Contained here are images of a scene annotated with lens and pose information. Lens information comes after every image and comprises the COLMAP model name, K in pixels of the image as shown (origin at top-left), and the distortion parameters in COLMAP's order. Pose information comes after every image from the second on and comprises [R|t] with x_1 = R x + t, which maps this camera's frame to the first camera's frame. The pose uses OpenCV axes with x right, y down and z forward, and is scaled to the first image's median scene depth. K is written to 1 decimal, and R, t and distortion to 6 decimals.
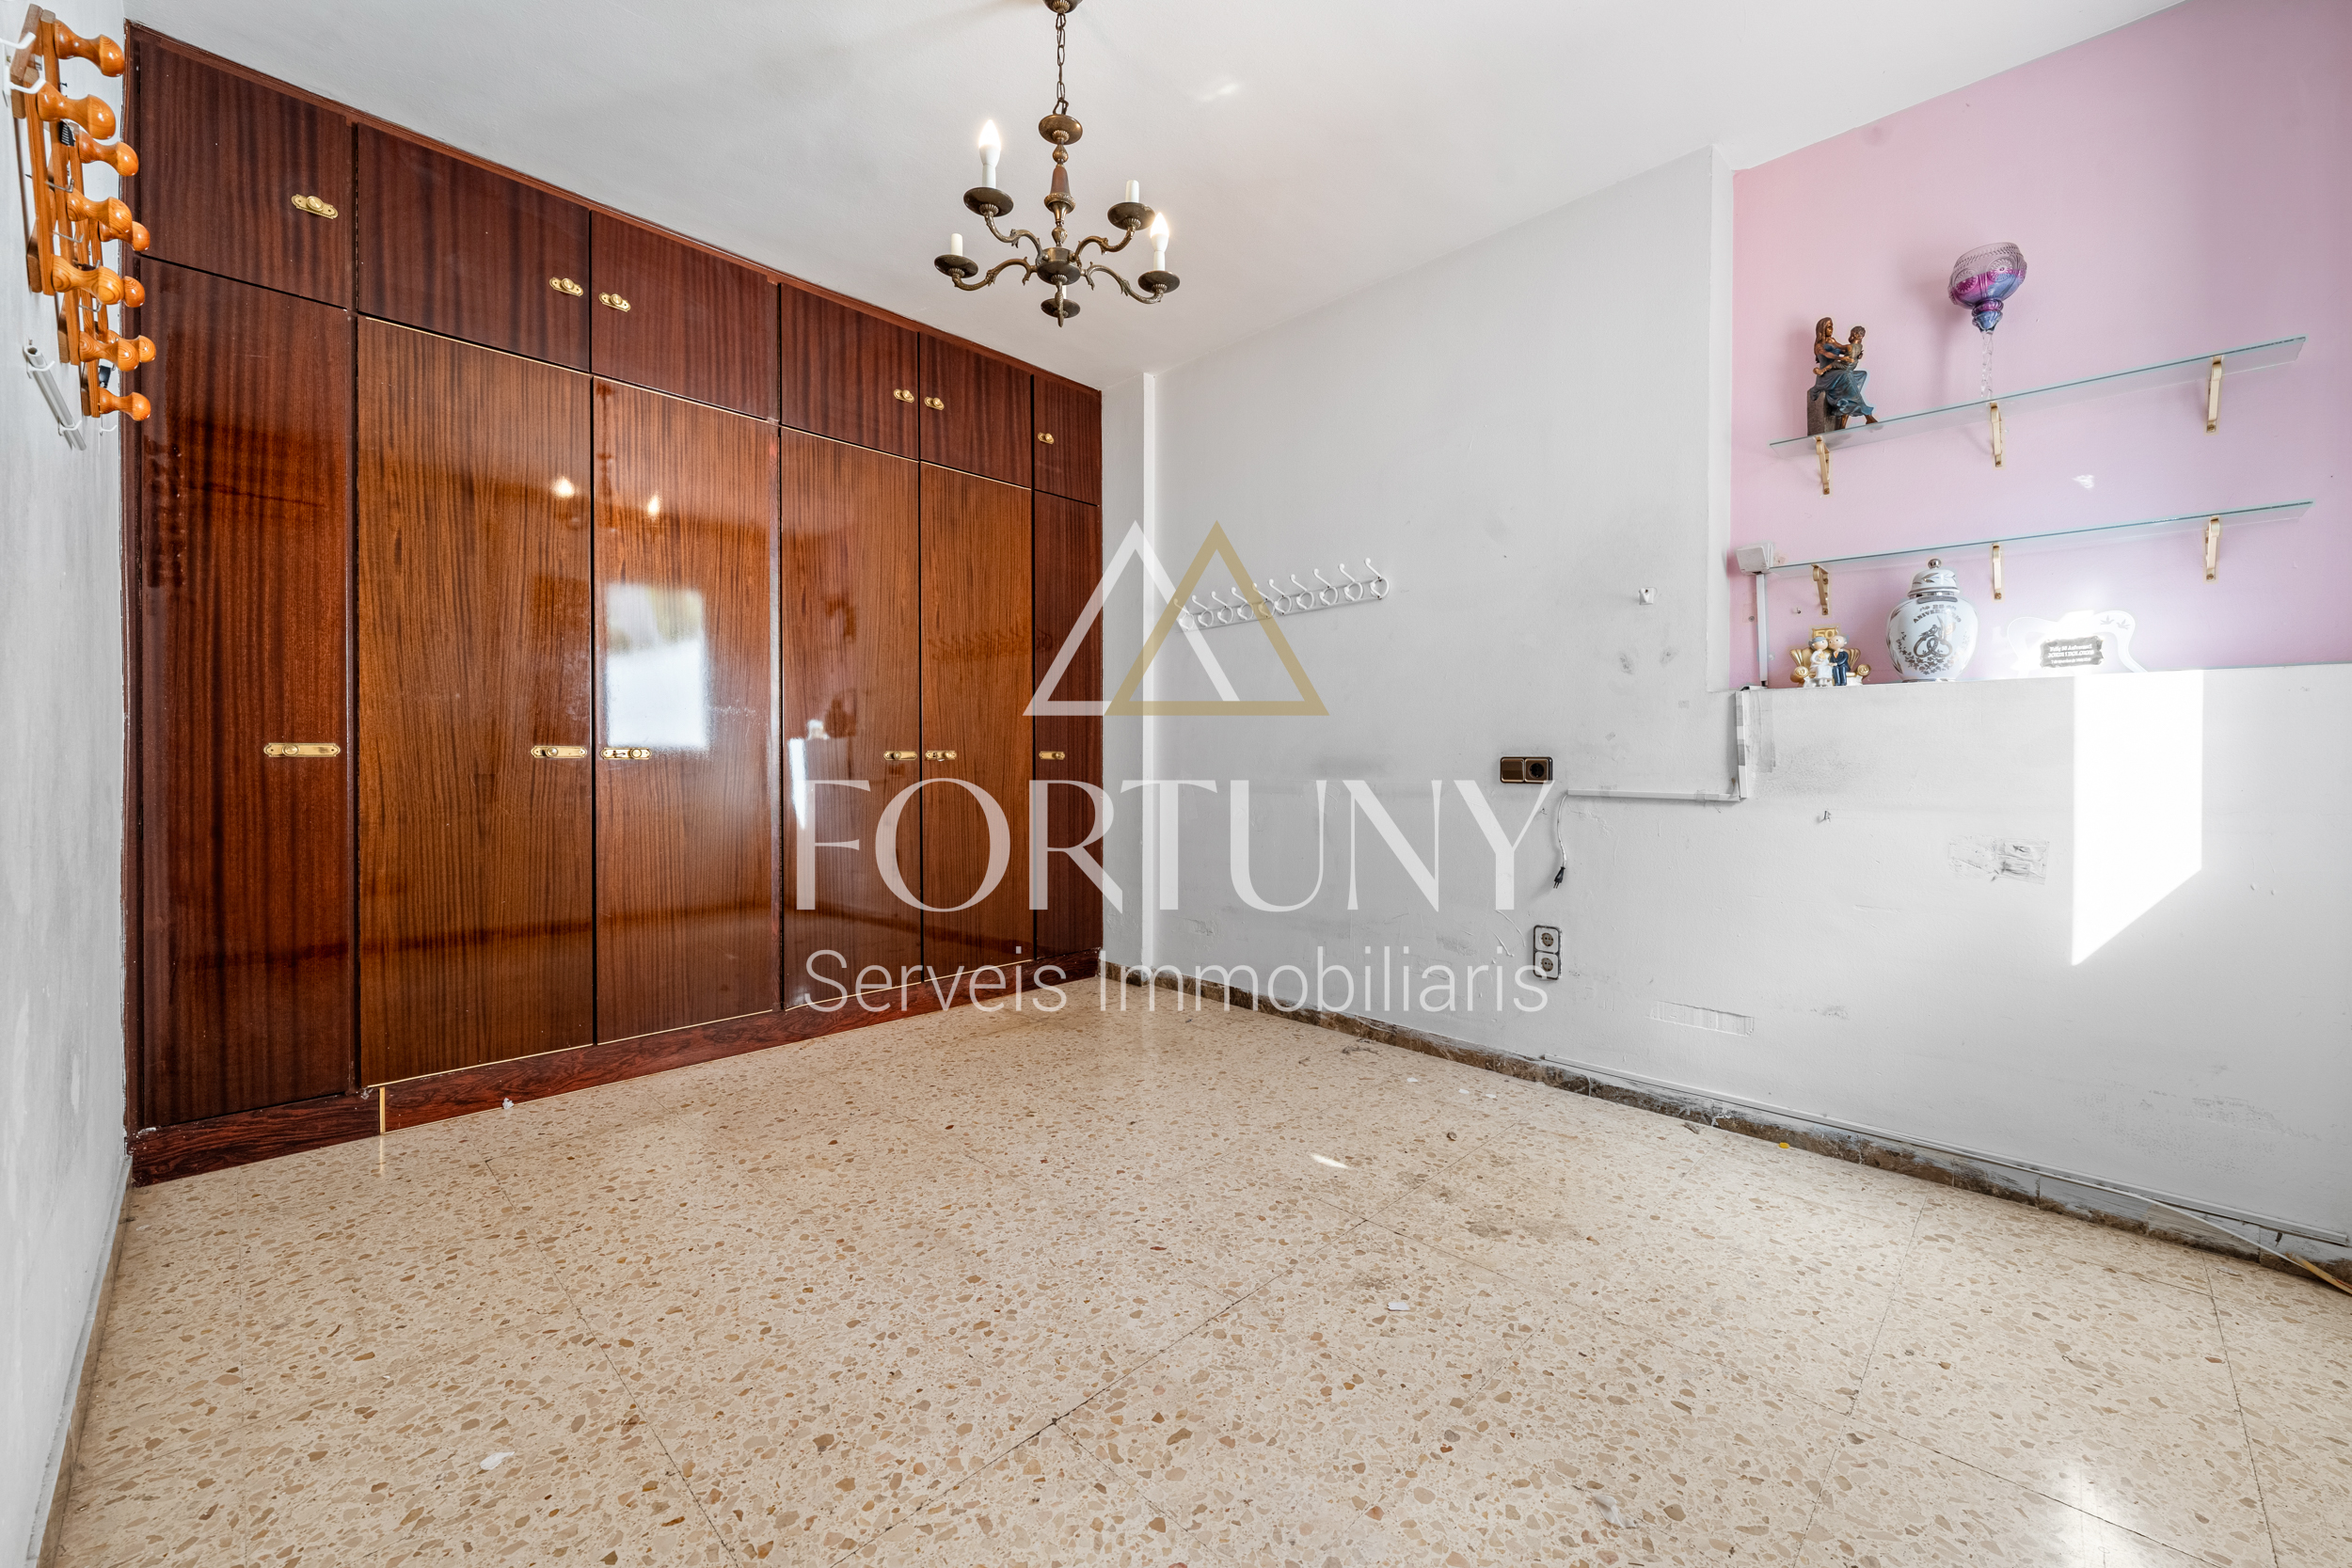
lens RADIAL K [[919.1, 0, 1169.5], [0, 919.1, 770.4], [0, 0, 1]] dist [-0.000506, -0.000167]
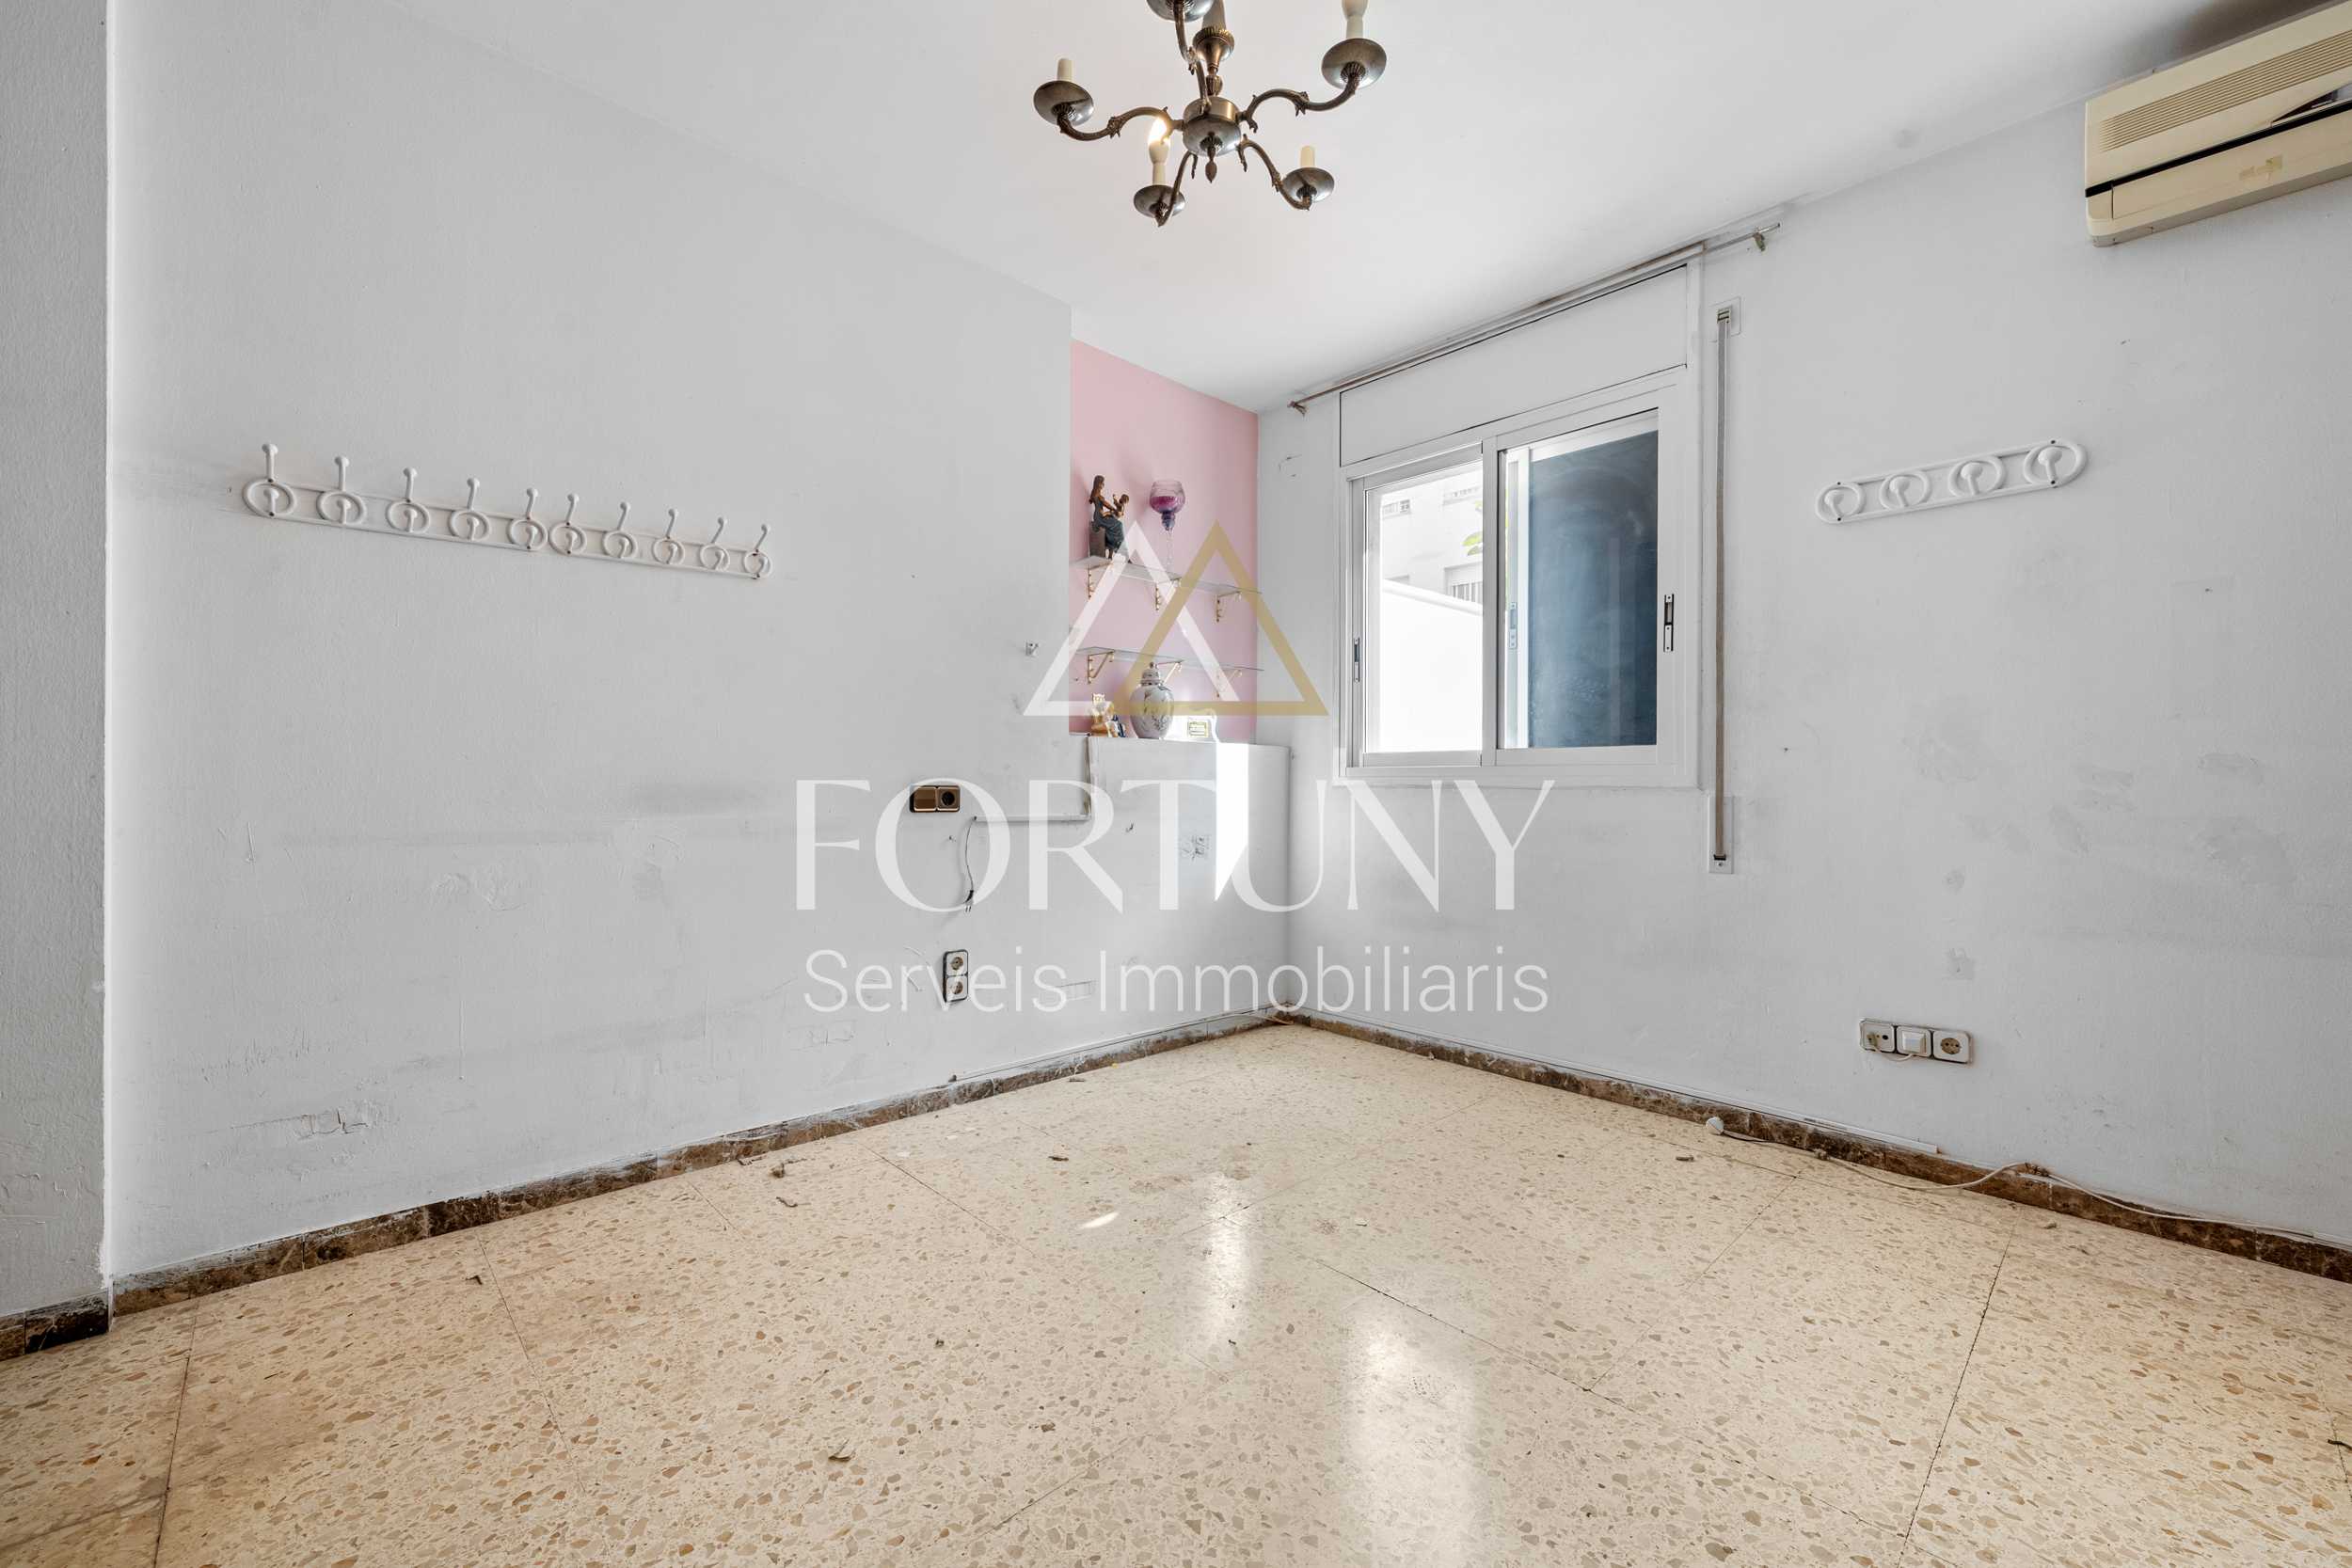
lens RADIAL K [[939.7, 0, 1180.9], [0, 939.7, 787.3], [0, 0, 1]] dist [0.000401, 0.000015]
pose [[0.034795, -0.004419, 0.999385, -0.777533], [0.005892, 0.999974, 0.004216, -0.019285], [-0.999377, 0.005742, 0.034820, 0.879703]]
